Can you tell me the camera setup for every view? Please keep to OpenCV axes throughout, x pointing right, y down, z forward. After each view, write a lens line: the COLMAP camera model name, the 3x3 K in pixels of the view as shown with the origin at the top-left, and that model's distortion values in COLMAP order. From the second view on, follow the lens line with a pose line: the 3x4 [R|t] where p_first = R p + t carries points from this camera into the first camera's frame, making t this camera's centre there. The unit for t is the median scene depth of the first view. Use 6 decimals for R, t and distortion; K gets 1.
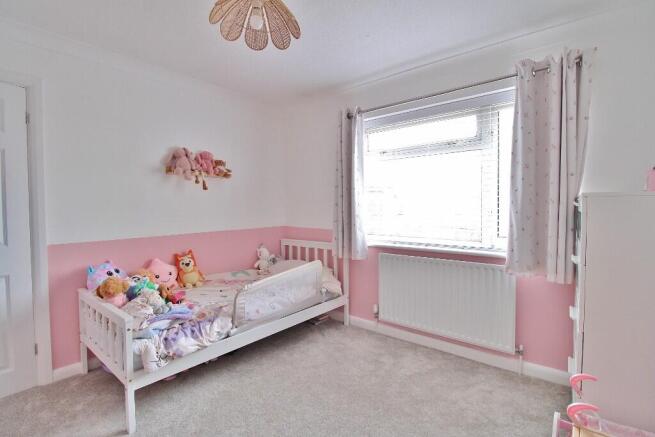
lens RADIAL K [[308.3, 0, 325.3], [0, 308.3, 220.6], [0, 0, 1]] dist [-0.003688, -0.002663]
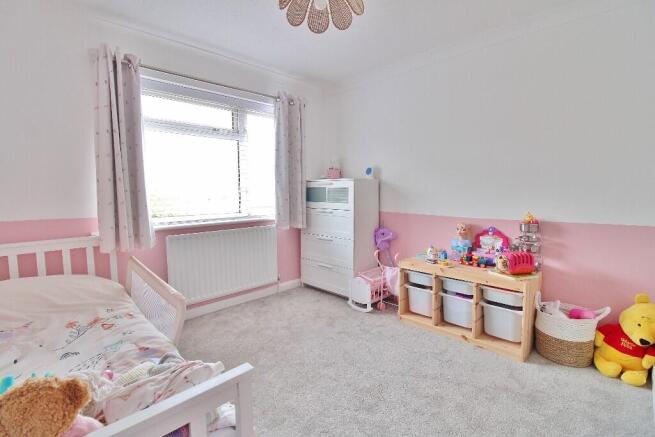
lens RADIAL K [[308.3, 0, 324.2], [0, 308.3, 214.8], [0, 0, 1]] dist [-0.003688, -0.002663]
pose [[0.117346, -0.093256, 0.988703, -0.765344], [0.035562, 0.995337, 0.089661, -0.025715], [-0.992454, 0.024639, 0.120116, 0.509752]]
